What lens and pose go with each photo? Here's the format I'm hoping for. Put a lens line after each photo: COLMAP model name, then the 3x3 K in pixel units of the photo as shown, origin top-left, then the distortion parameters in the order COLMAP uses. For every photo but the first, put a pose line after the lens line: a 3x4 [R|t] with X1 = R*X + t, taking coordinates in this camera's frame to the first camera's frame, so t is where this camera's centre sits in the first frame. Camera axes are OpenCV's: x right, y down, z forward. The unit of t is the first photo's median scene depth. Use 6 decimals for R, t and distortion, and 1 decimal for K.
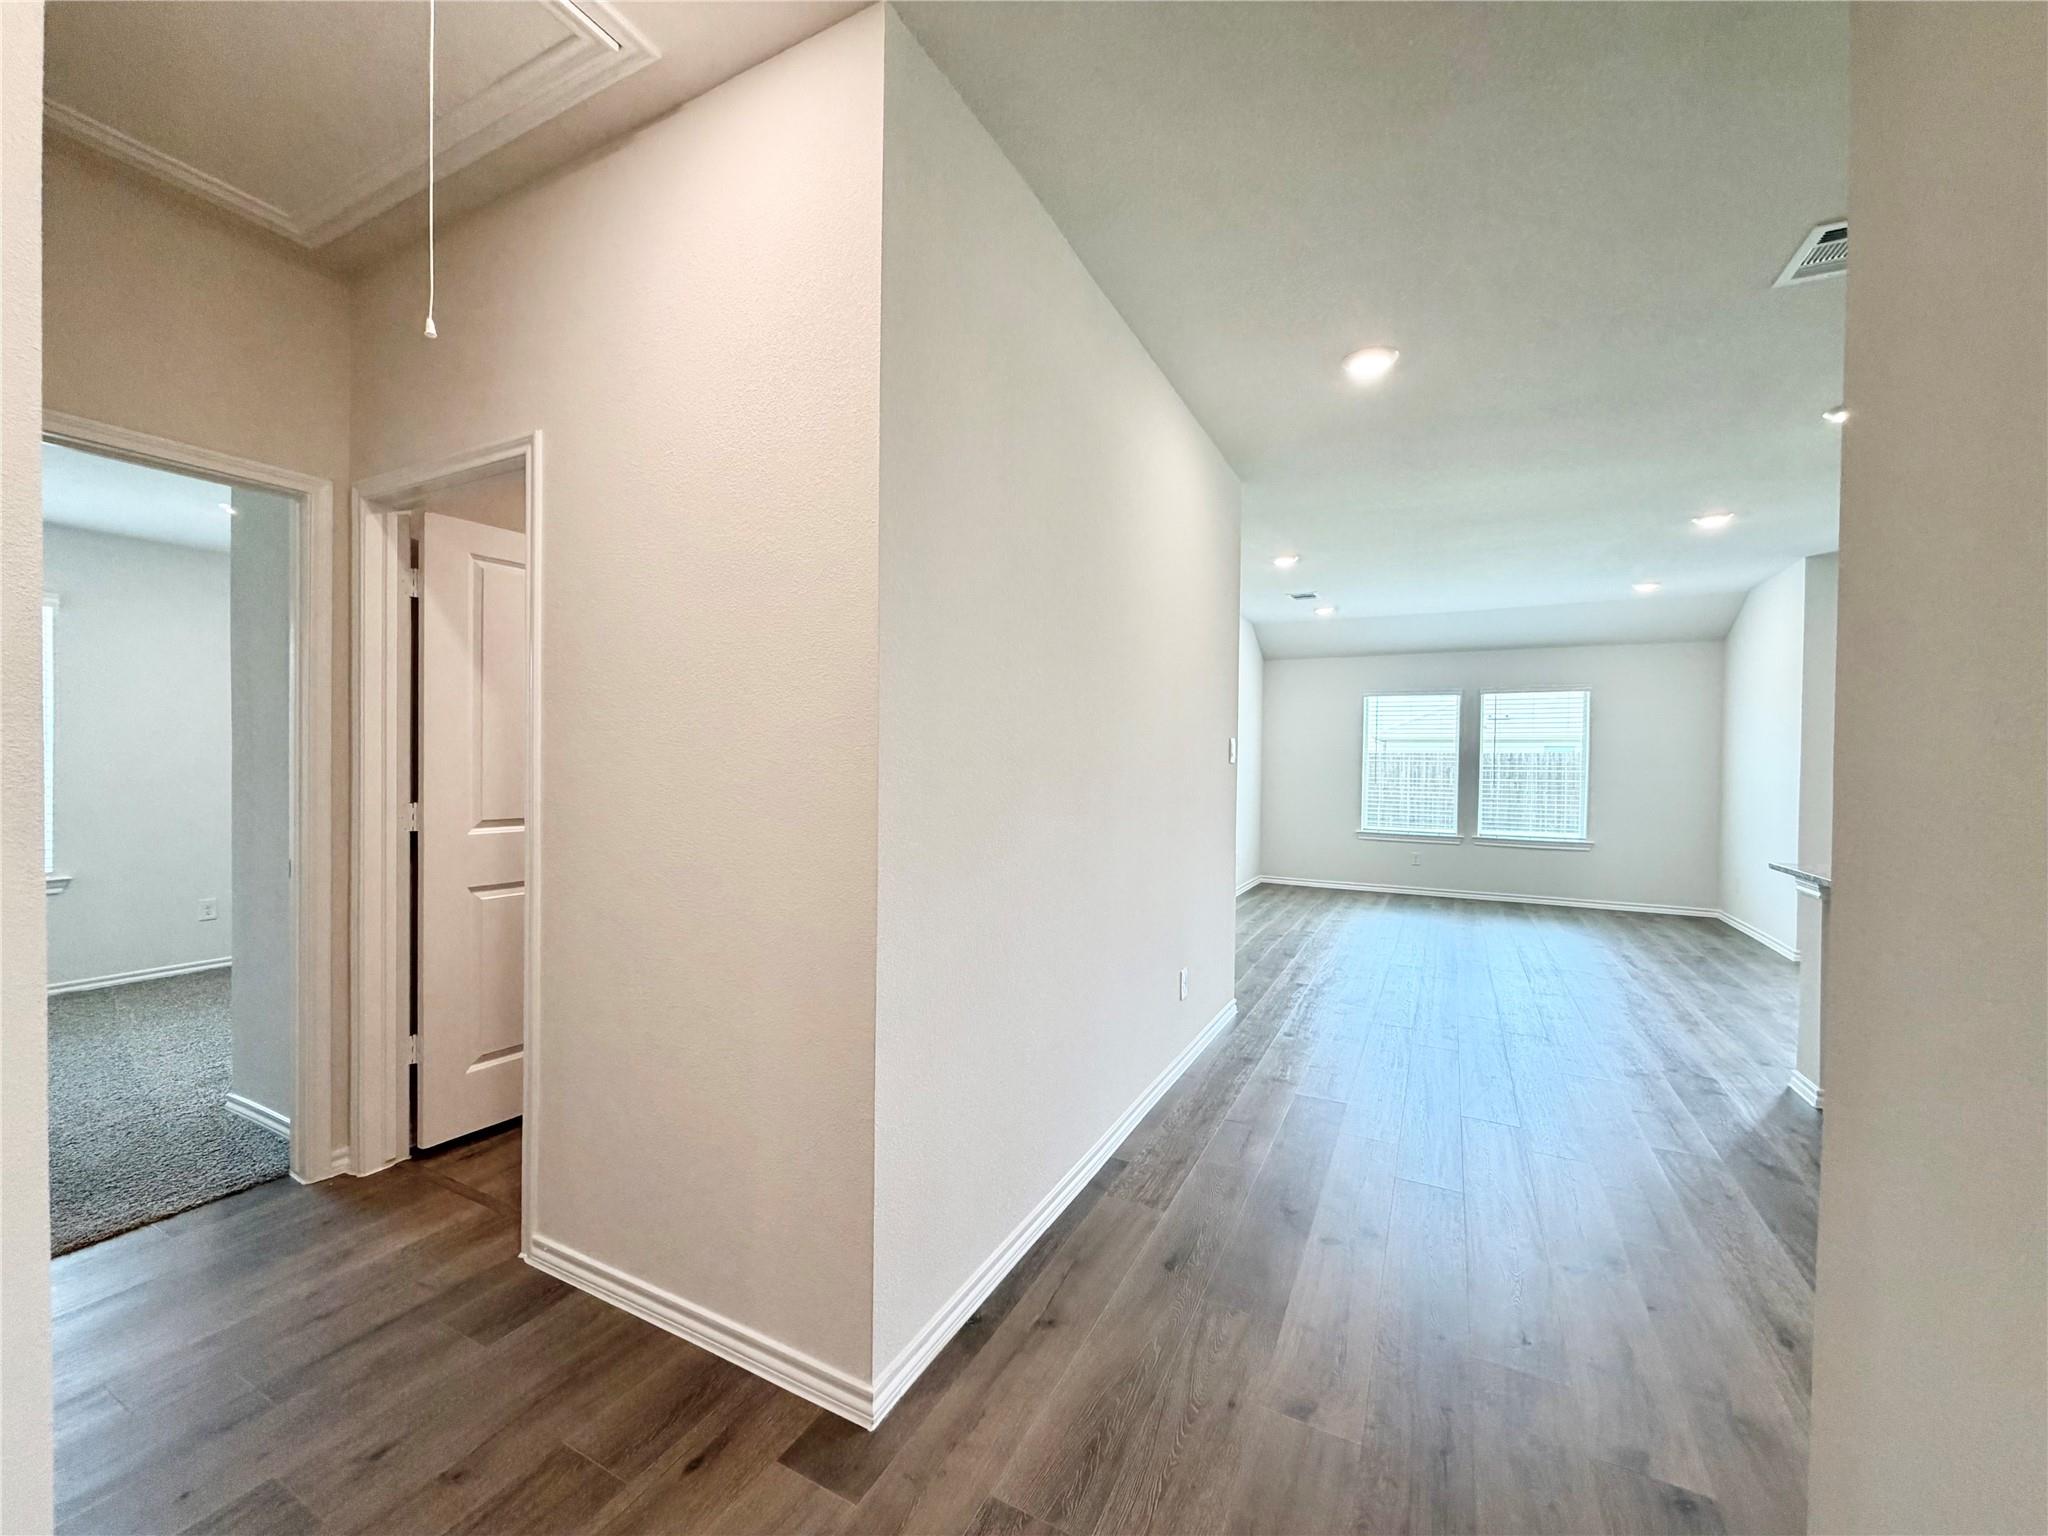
lens RADIAL K [[818.6, 0, 1018.7], [0, 818.6, 770.0], [0, 0, 1]] dist [-0.000447, 0.000680]
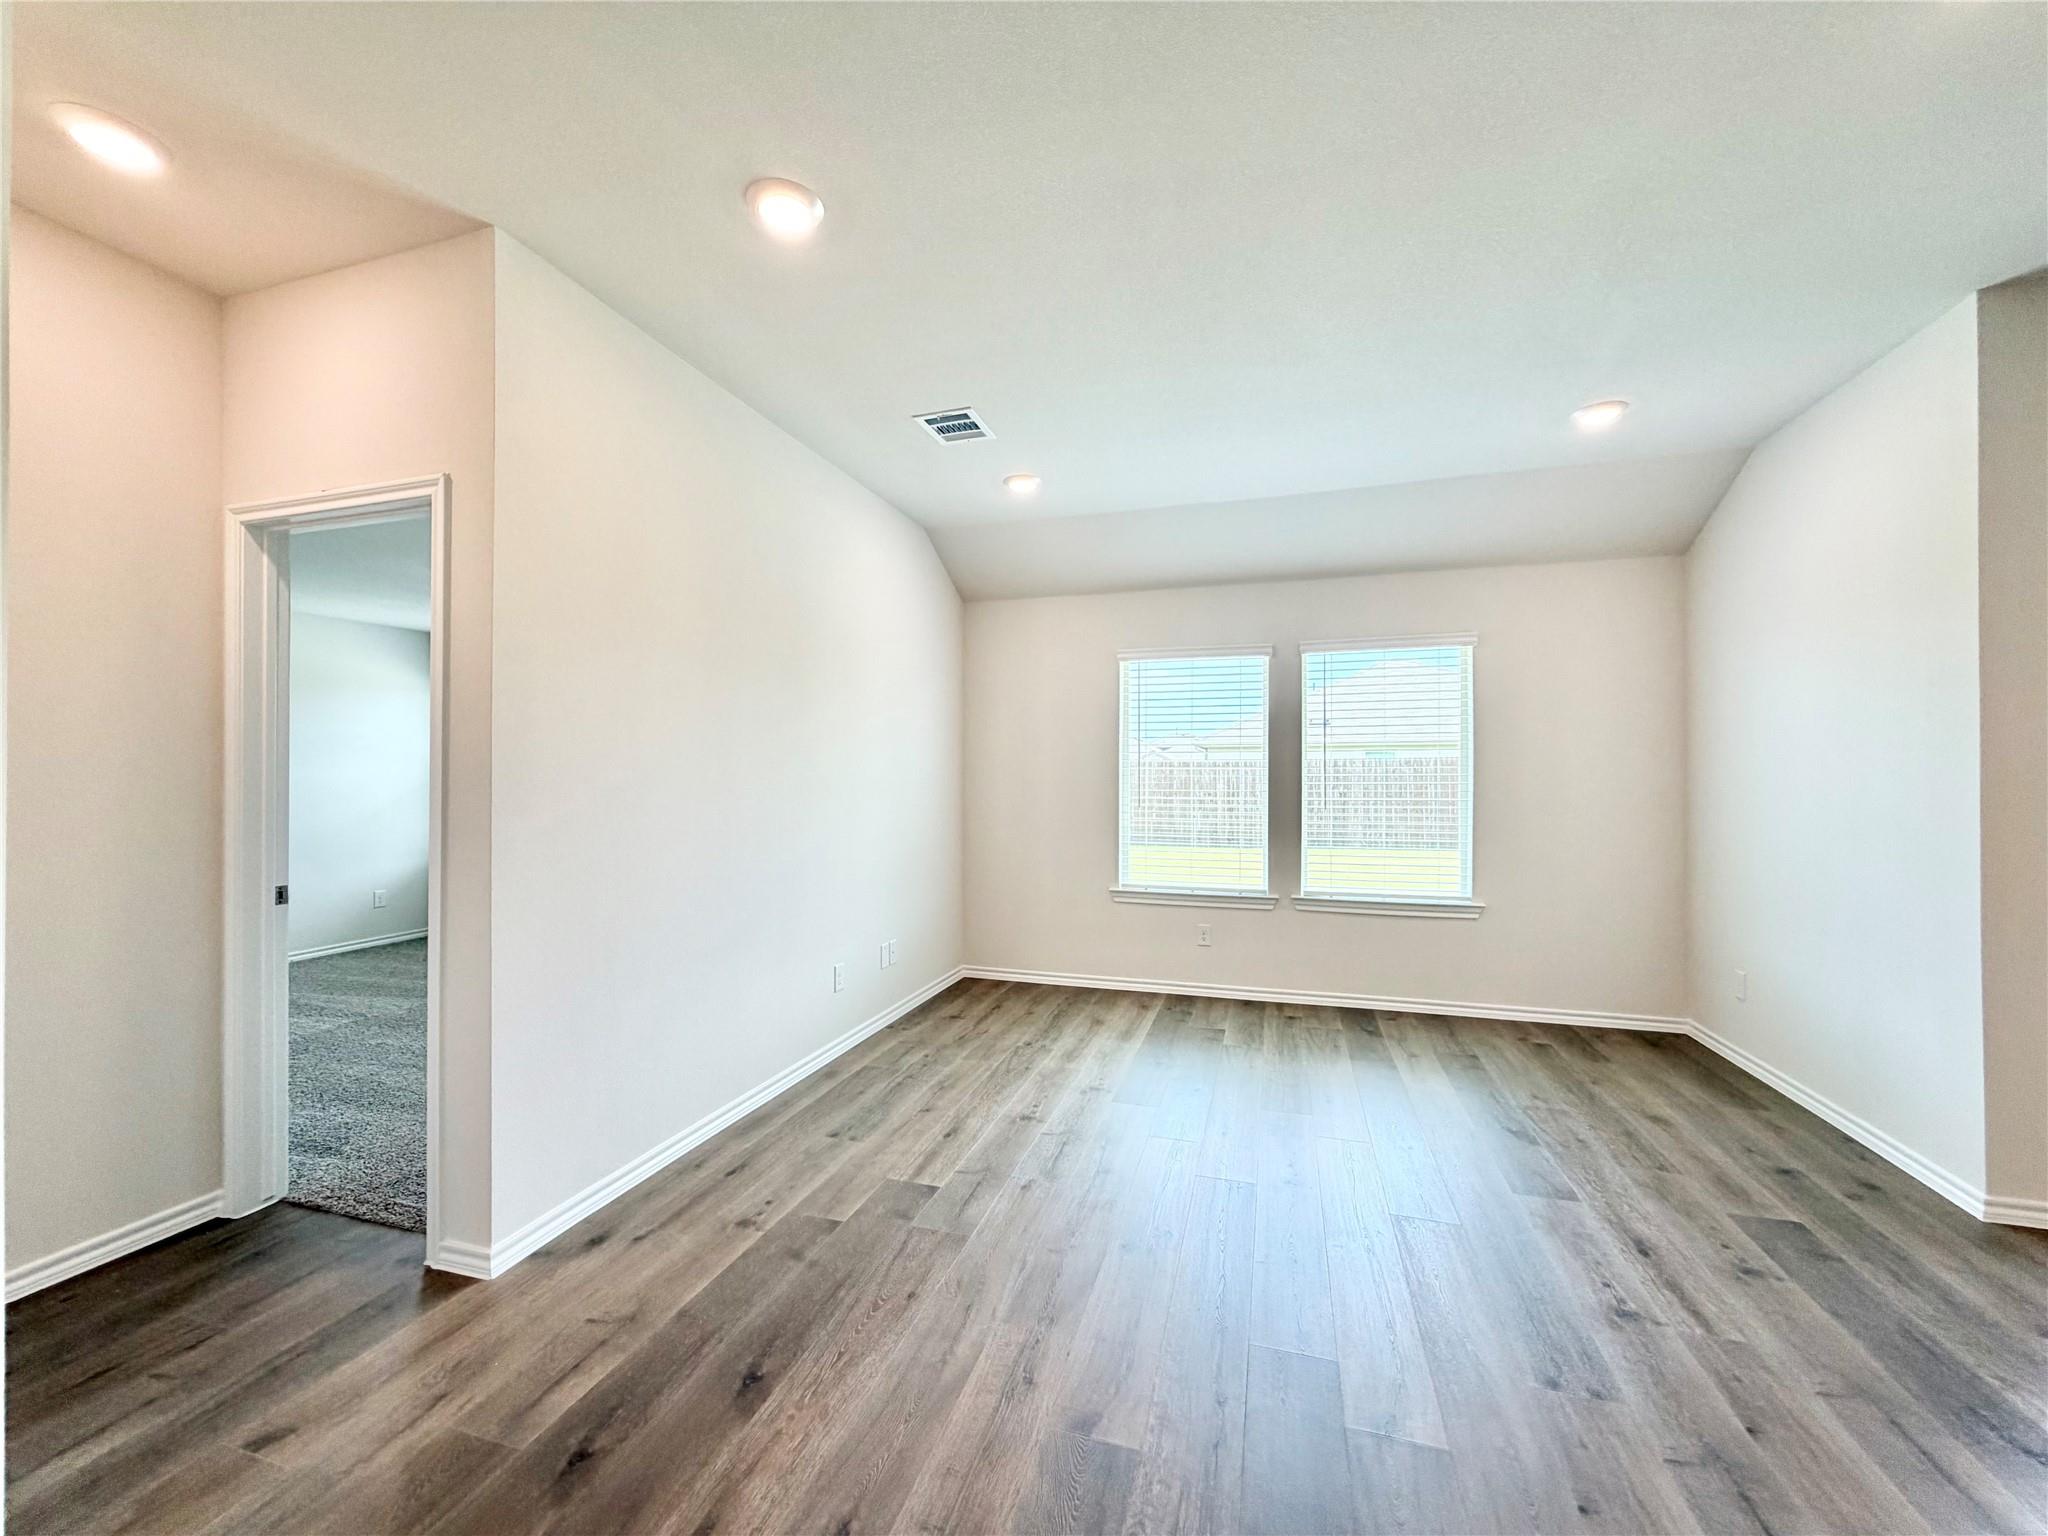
lens RADIAL K [[818.6, 0, 1018.7], [0, 818.6, 770.0], [0, 0, 1]] dist [-0.000447, 0.000680]
pose [[0.983820, -0.012337, 0.178735, 0.269446], [0.014985, 0.999797, -0.013473, -0.004227], [-0.178532, 0.015933, 0.983805, 0.476844]]
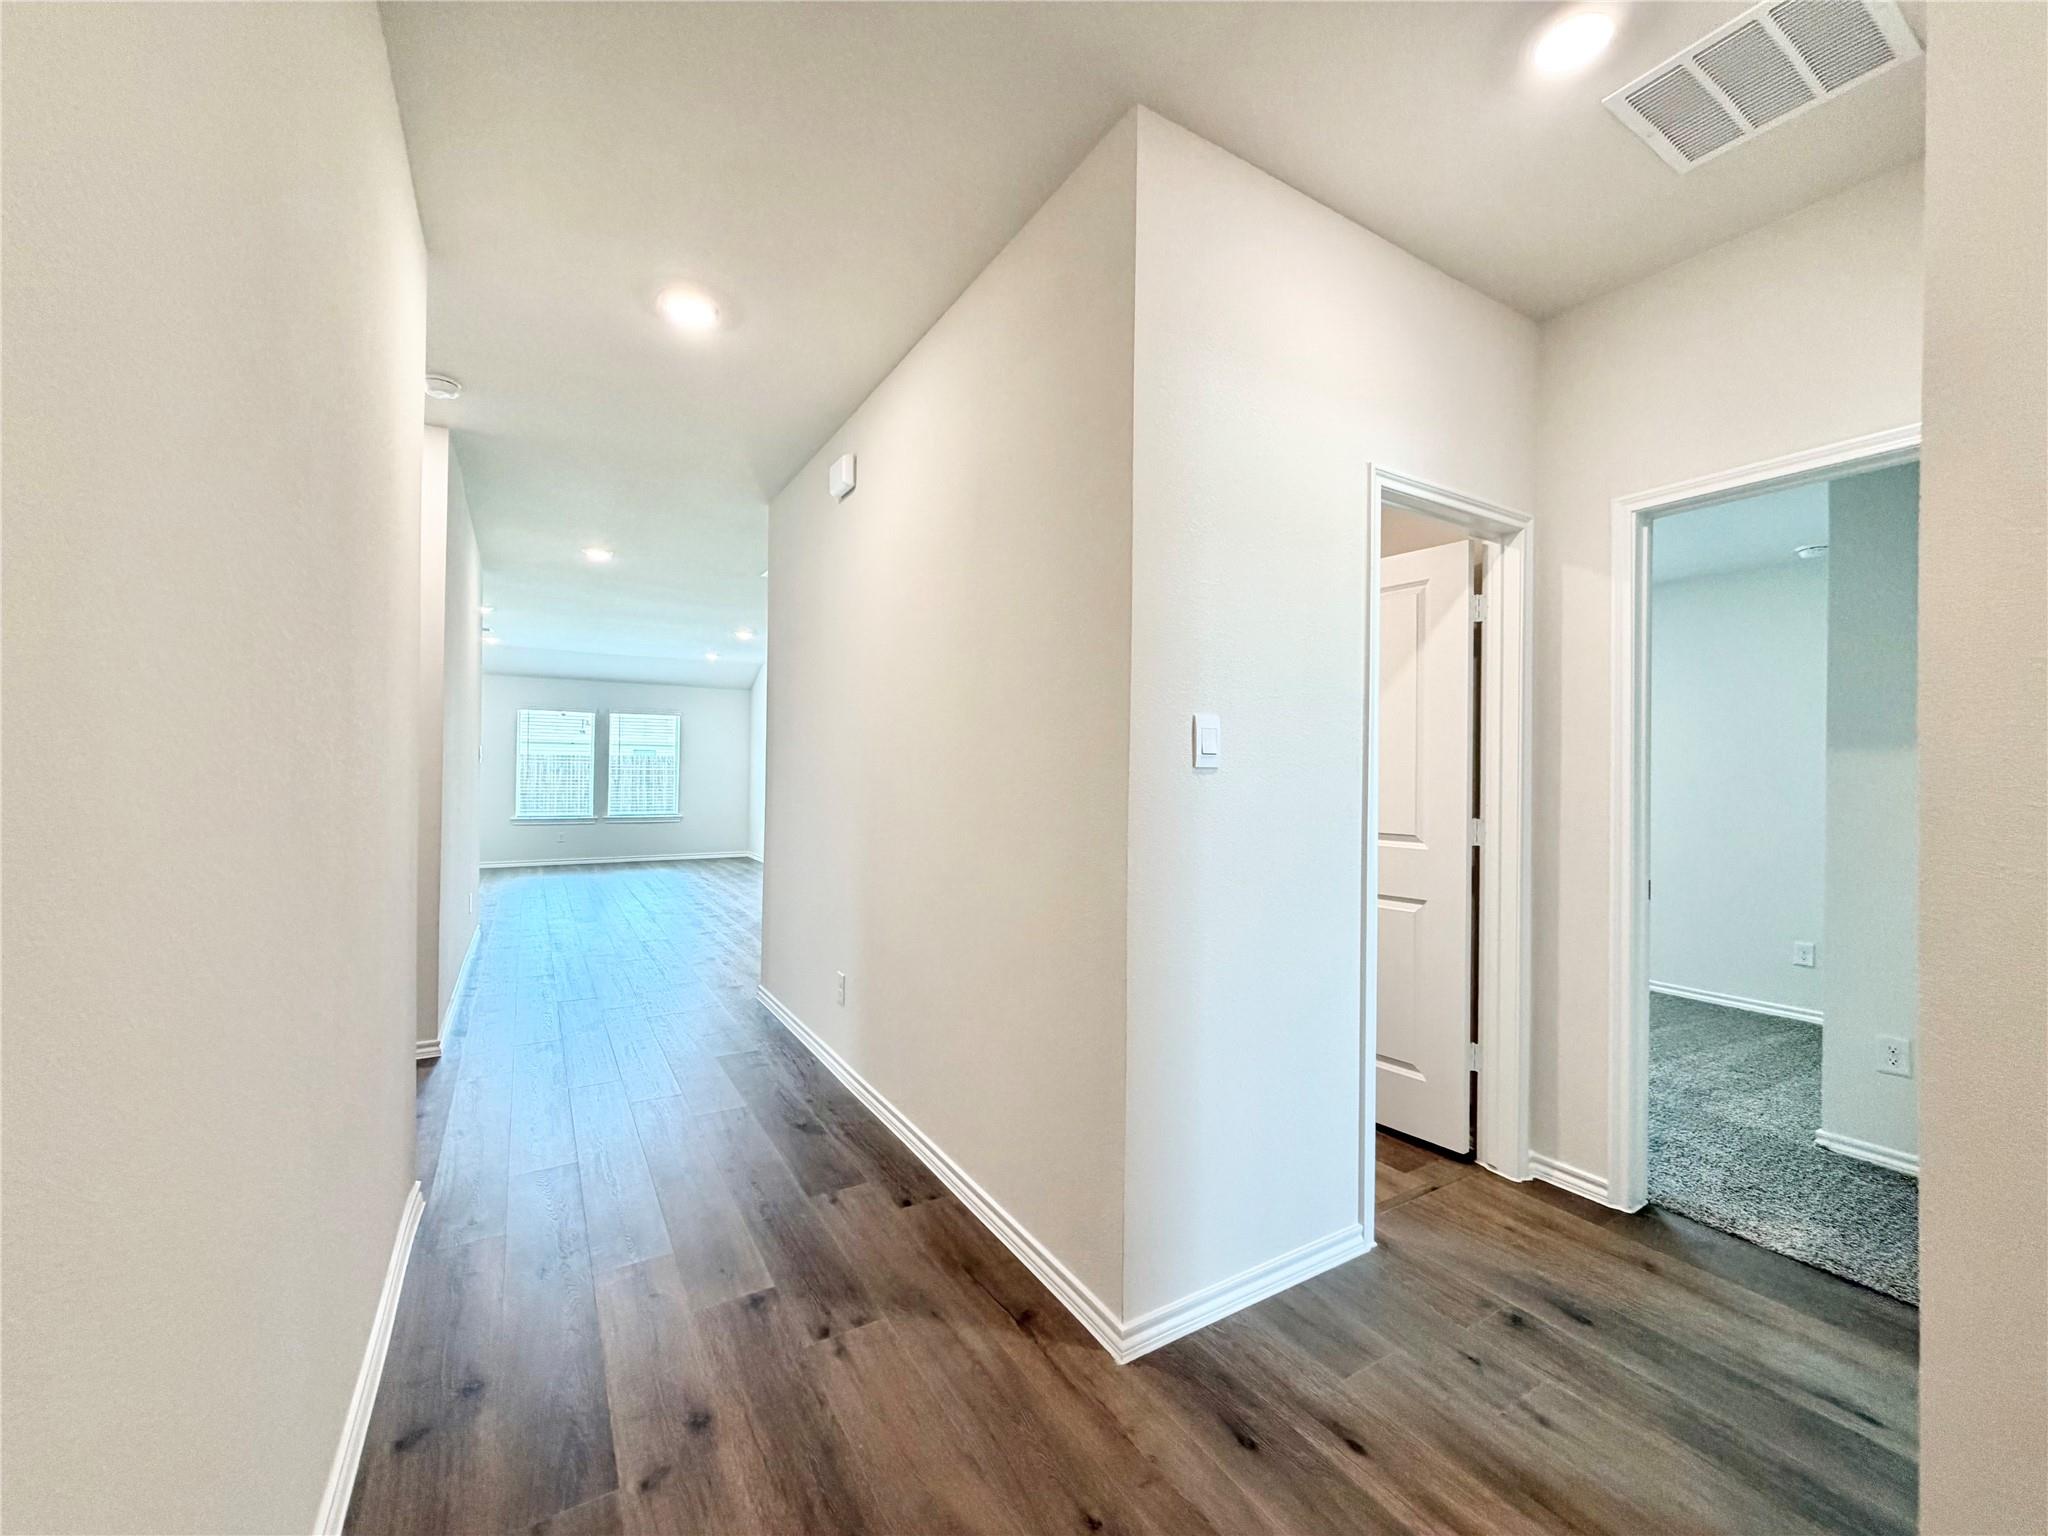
lens RADIAL K [[816.2, 0, 1011.6], [0, 816.2, 763.7], [0, 0, 1]] dist [-0.000646, 0.000122]
pose [[0.525071, 0.001905, 0.851056, -0.256896], [0.001608, 0.999993, -0.003231, -0.002036], [-0.851057, 0.003065, 0.525065, -0.305900]]
